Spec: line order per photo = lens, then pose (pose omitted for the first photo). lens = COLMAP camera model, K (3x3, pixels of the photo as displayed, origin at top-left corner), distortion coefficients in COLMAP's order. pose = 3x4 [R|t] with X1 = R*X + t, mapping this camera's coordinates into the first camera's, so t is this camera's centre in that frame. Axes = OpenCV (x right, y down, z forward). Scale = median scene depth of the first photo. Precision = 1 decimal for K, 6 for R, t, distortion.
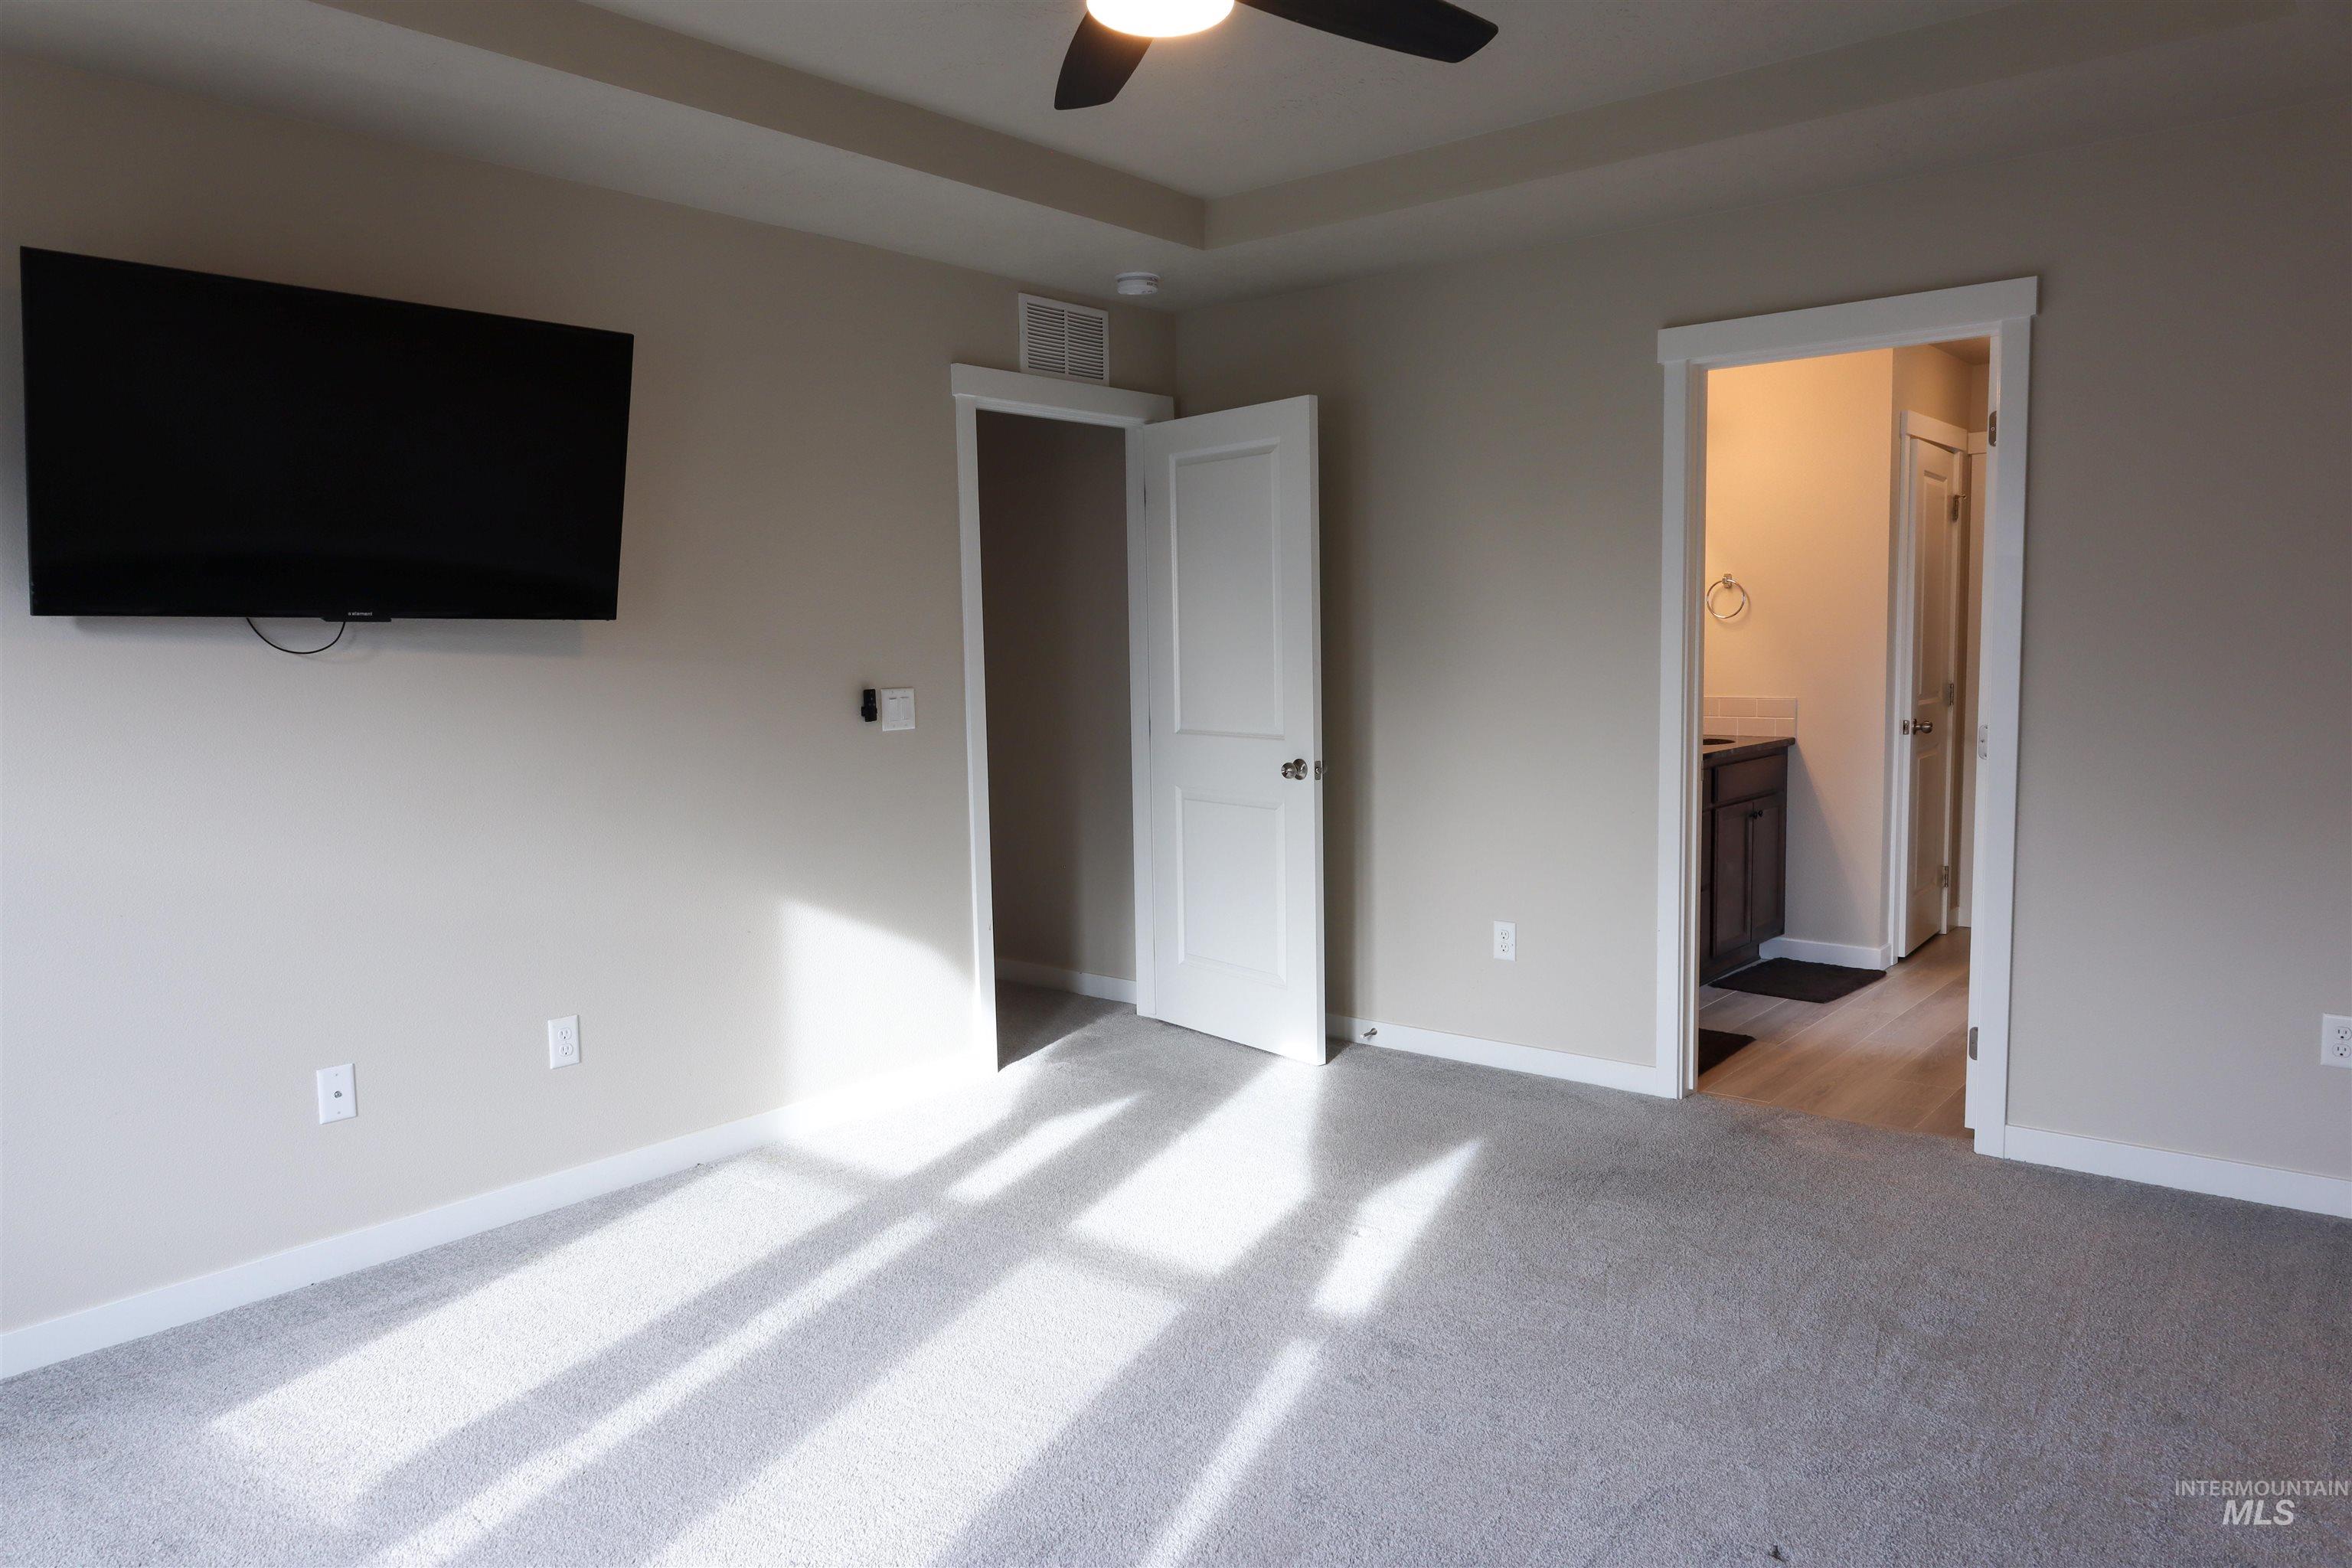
lens RADIAL K [[1591.1, 0, 1176.5], [0, 1591.1, 789.2], [0, 0, 1]] dist [0.000392, -0.003413]
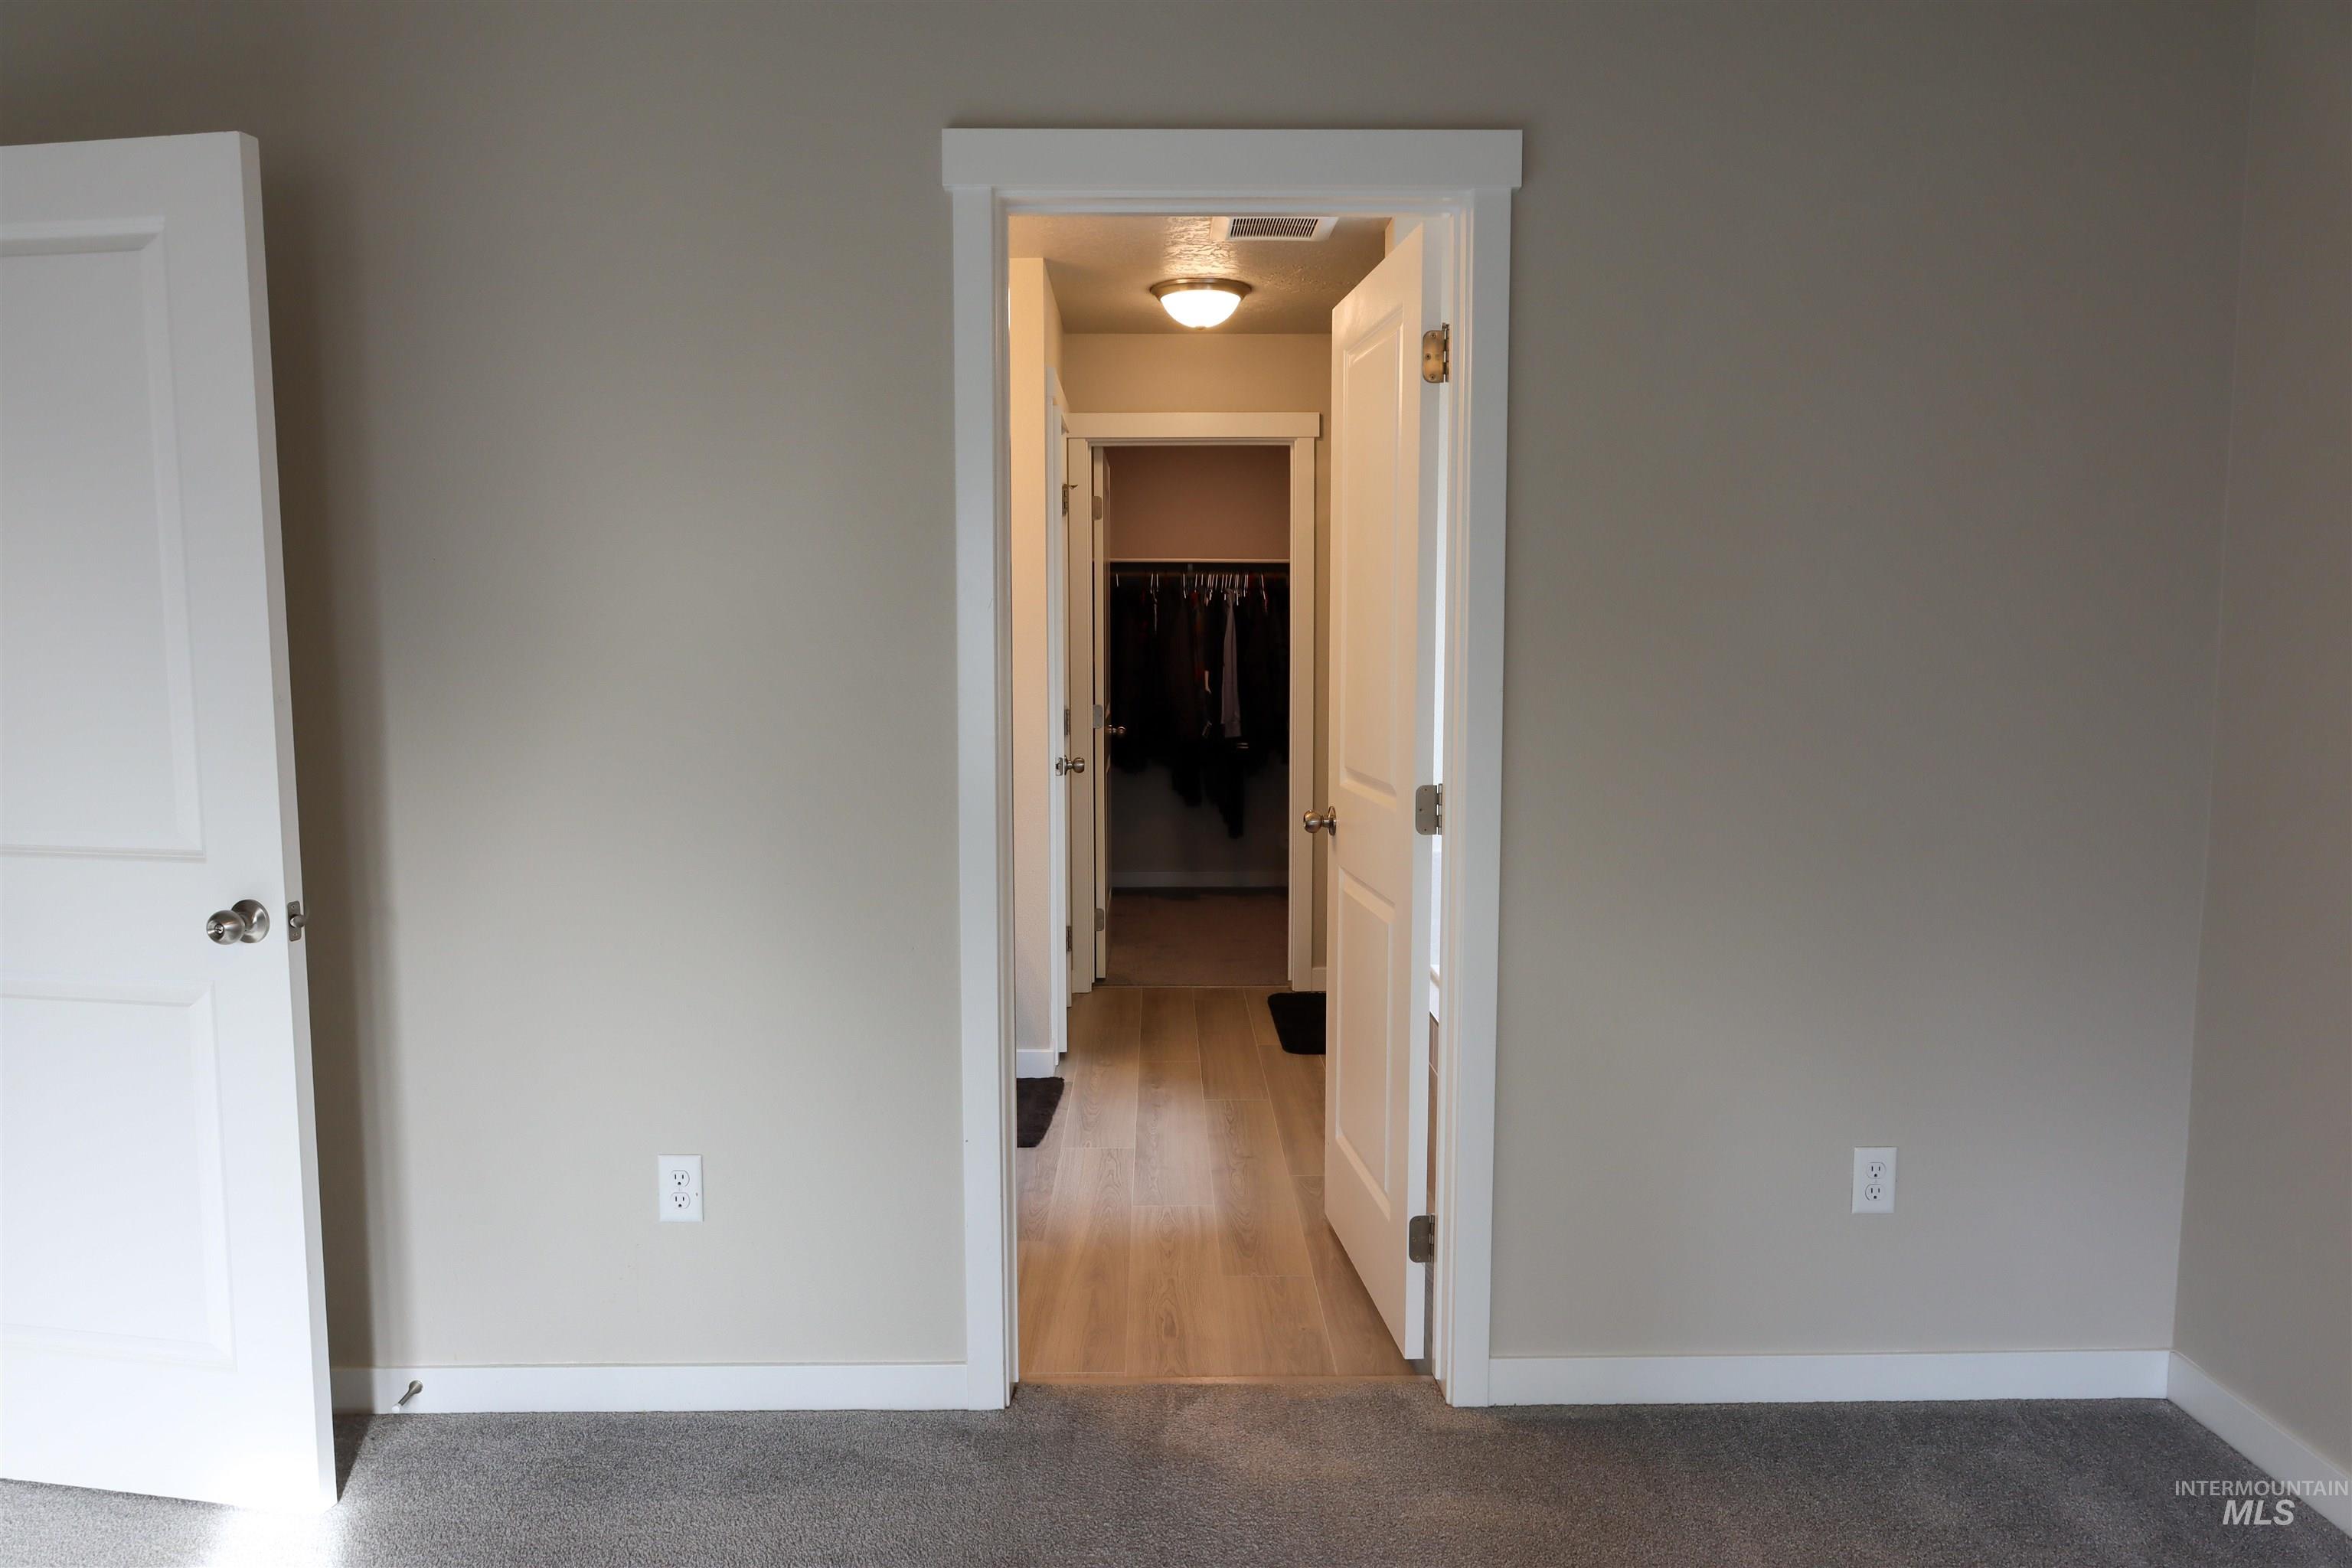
lens RADIAL K [[1591.1, 0, 1176.5], [0, 1591.1, 789.2], [0, 0, 1]] dist [0.000392, -0.003413]
pose [[0.759179, -0.046865, 0.649193, -0.020042], [0.049786, 0.998664, 0.013873, -0.045270], [-0.648975, 0.021788, 0.760497, 0.454466]]
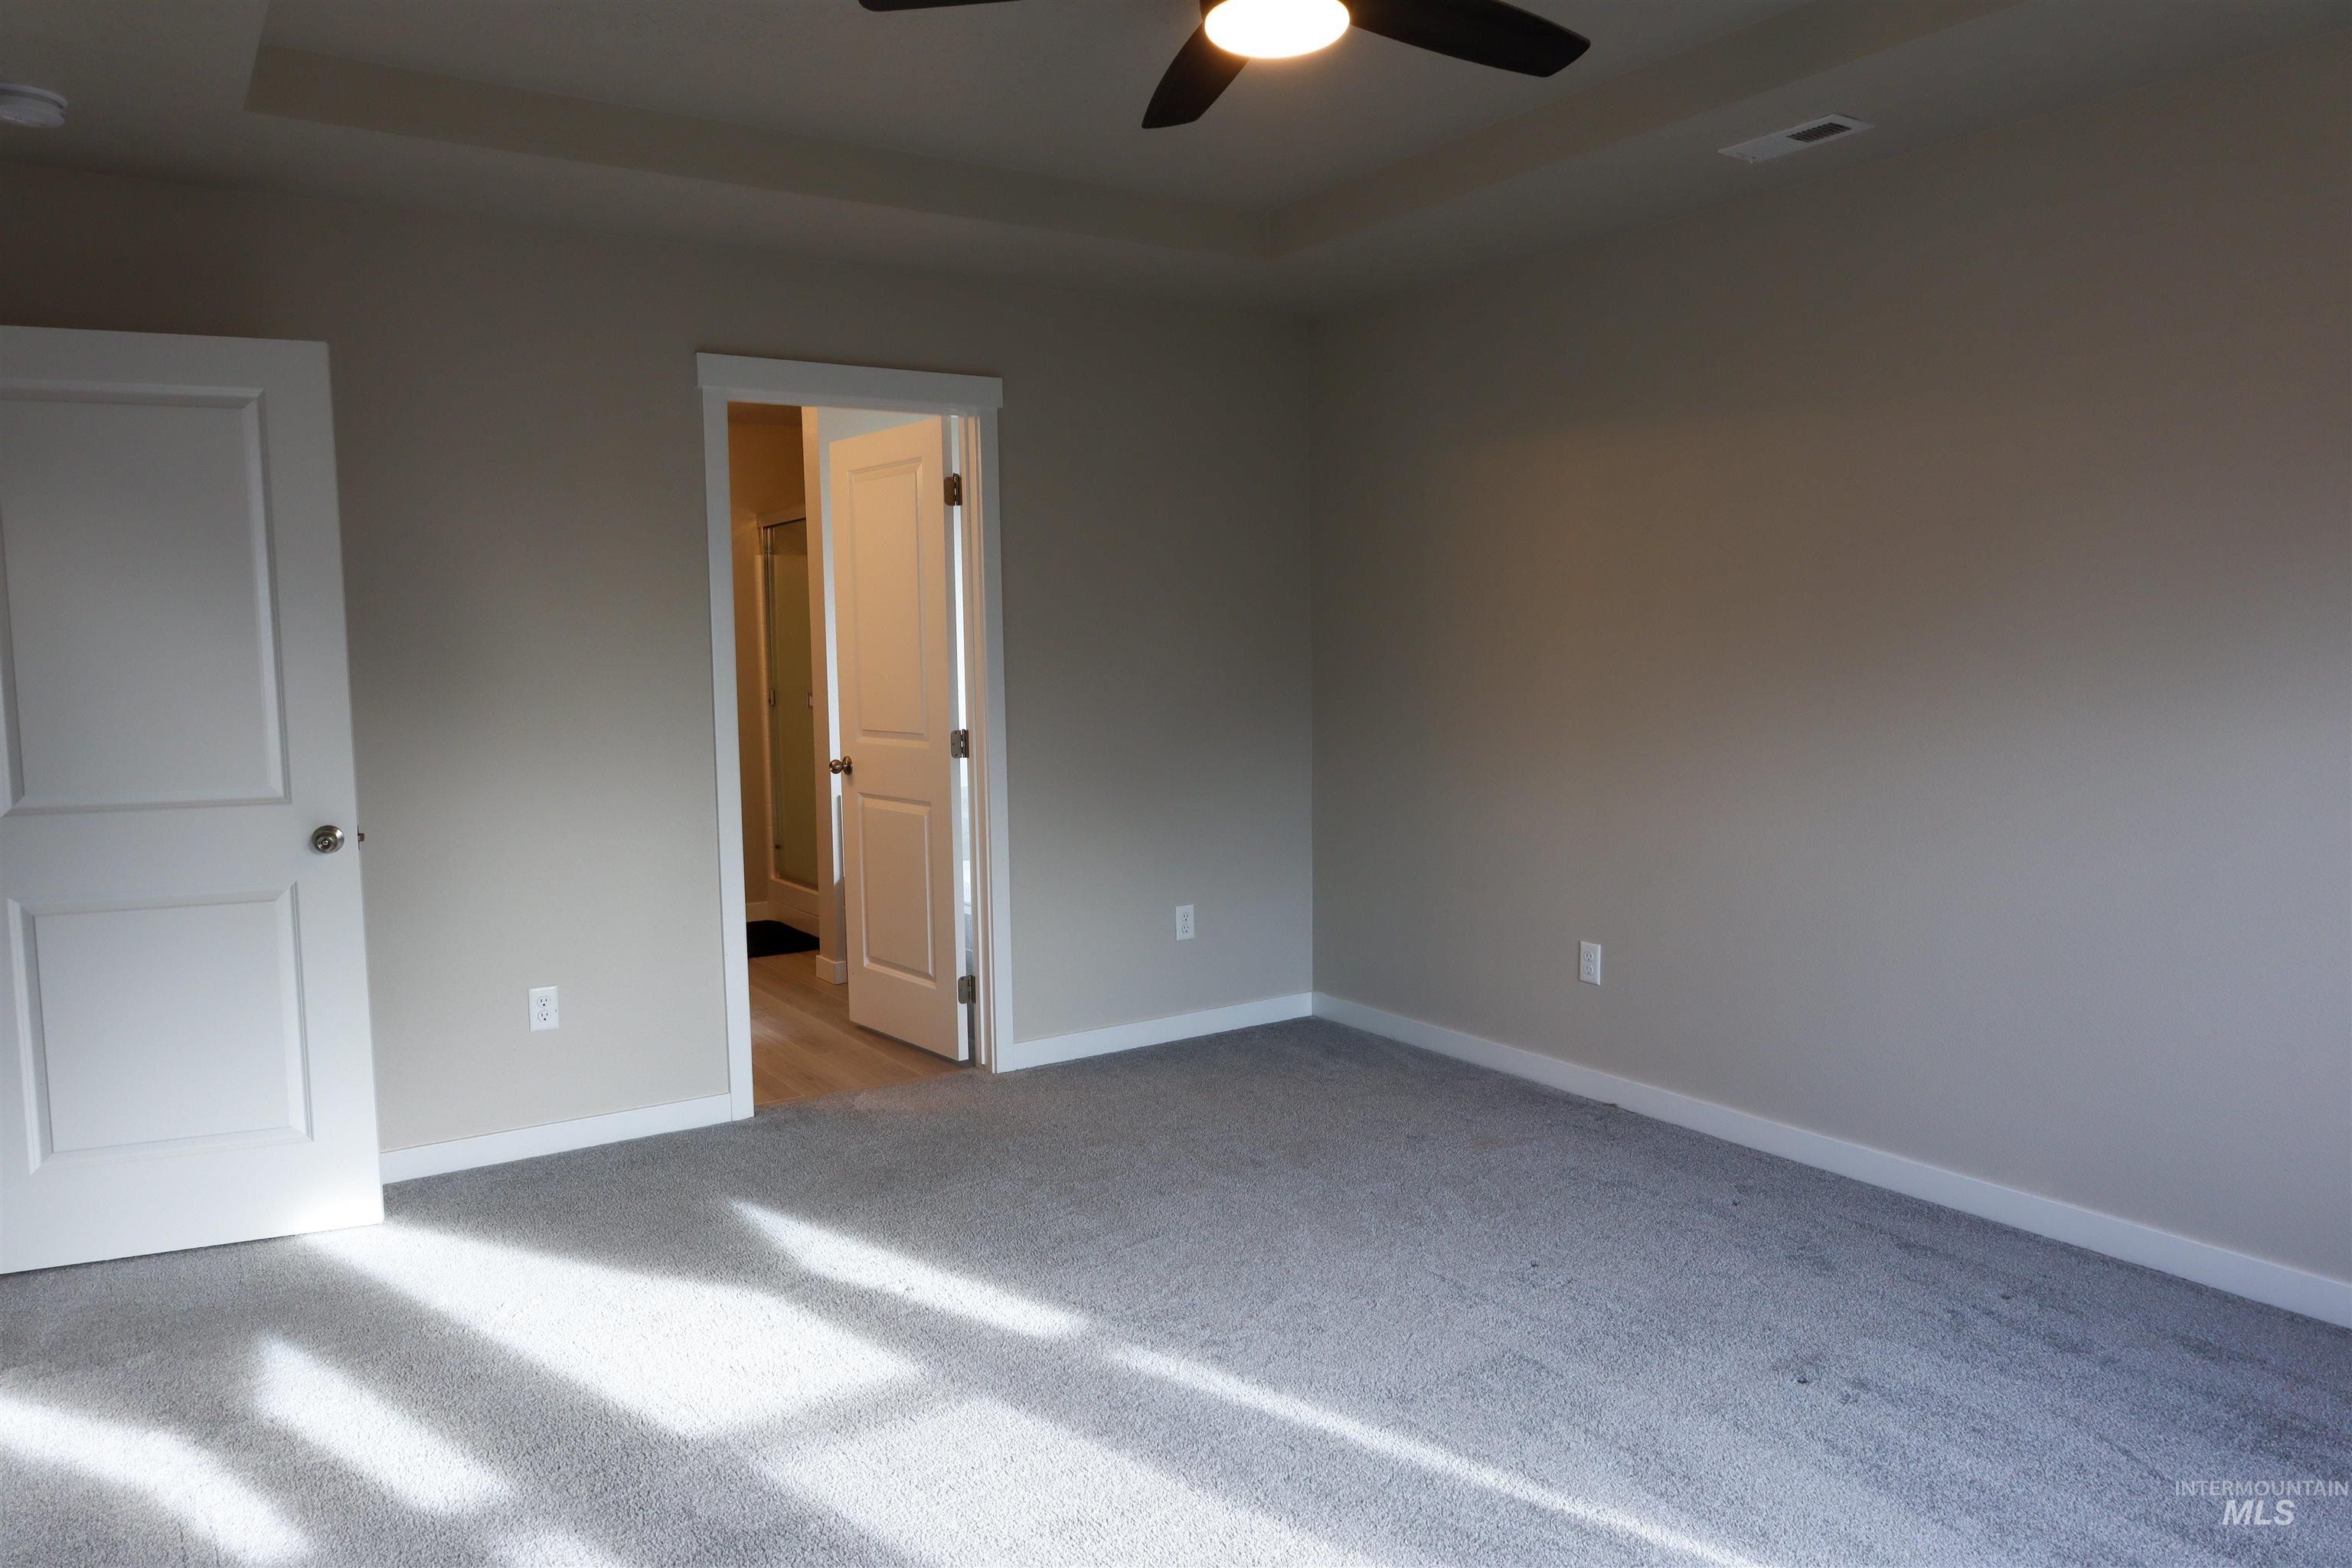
lens RADIAL K [[1591.1, 0, 1176.5], [0, 1591.1, 789.2], [0, 0, 1]] dist [0.000392, -0.003413]
pose [[0.286695, -0.075044, 0.955078, -0.524627], [0.101917, 0.993659, 0.047482, -0.030879], [-0.952585, 0.083726, 0.292526, 0.401446]]
